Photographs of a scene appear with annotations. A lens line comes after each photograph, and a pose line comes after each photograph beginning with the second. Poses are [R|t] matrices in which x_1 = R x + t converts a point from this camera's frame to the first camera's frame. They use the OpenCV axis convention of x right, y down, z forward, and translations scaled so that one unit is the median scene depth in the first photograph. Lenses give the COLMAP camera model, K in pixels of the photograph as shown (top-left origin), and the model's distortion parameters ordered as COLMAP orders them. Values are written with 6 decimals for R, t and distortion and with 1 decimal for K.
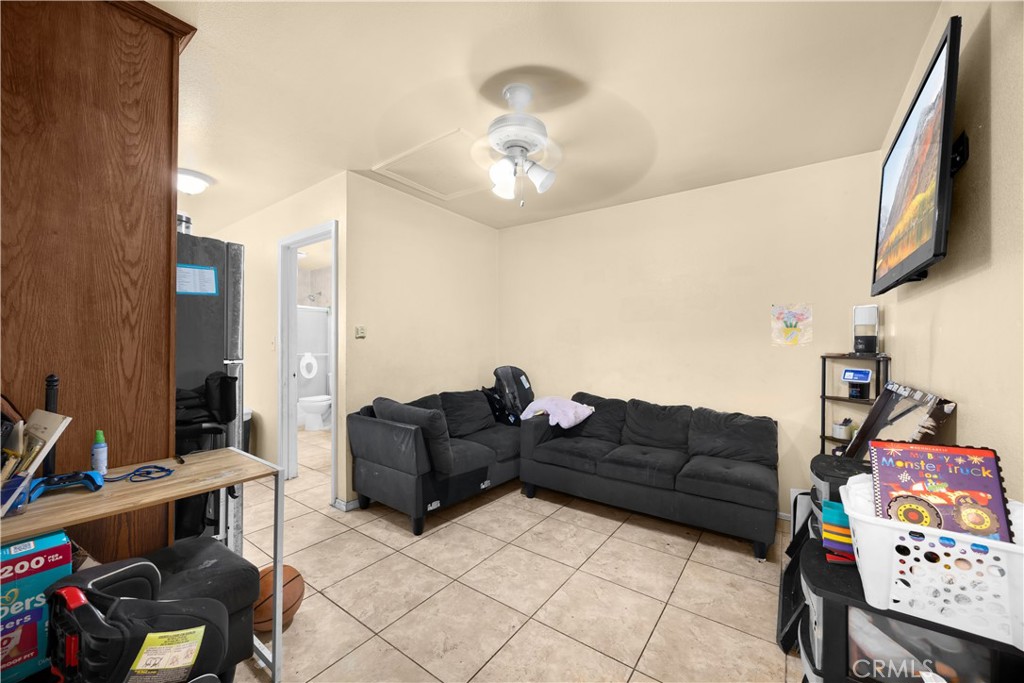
lens RADIAL K [[393.7, 0, 507.8], [0, 393.7, 344.9], [0, 0, 1]] dist [-0.002191, -0.000761]
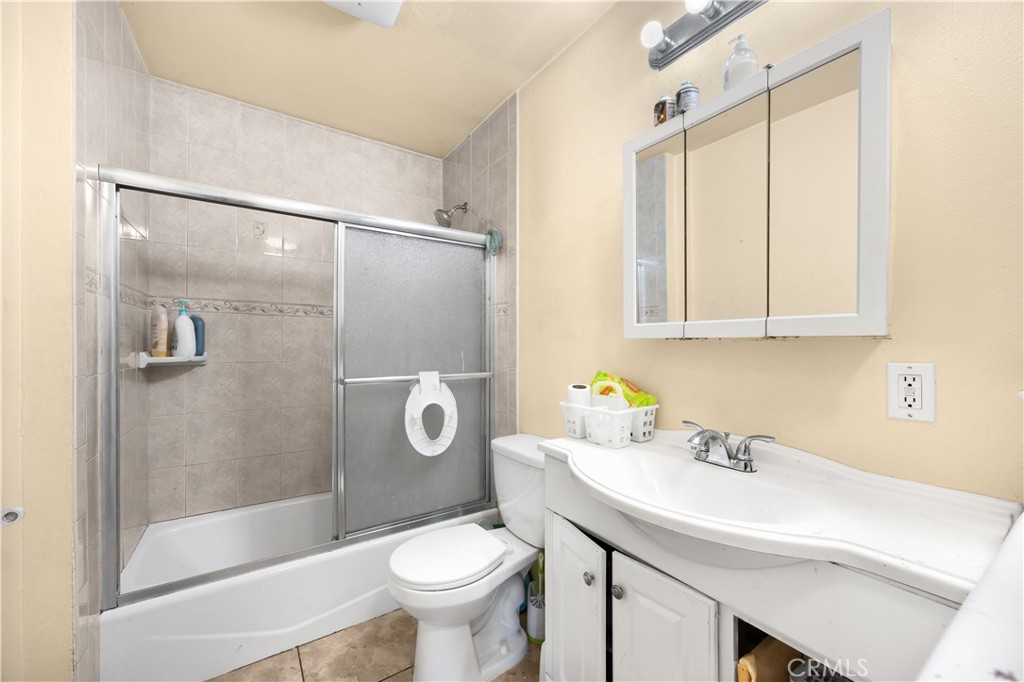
lens RADIAL K [[393.7, 0, 510.0], [0, 393.7, 343.2], [0, 0, 1]] dist [-0.002191, -0.000761]
pose [[0.944482, 0.002624, -0.328553, -0.343838], [-0.003112, 0.999995, -0.000958, -0.002254], [0.328549, 0.001927, 0.944485, 0.722462]]
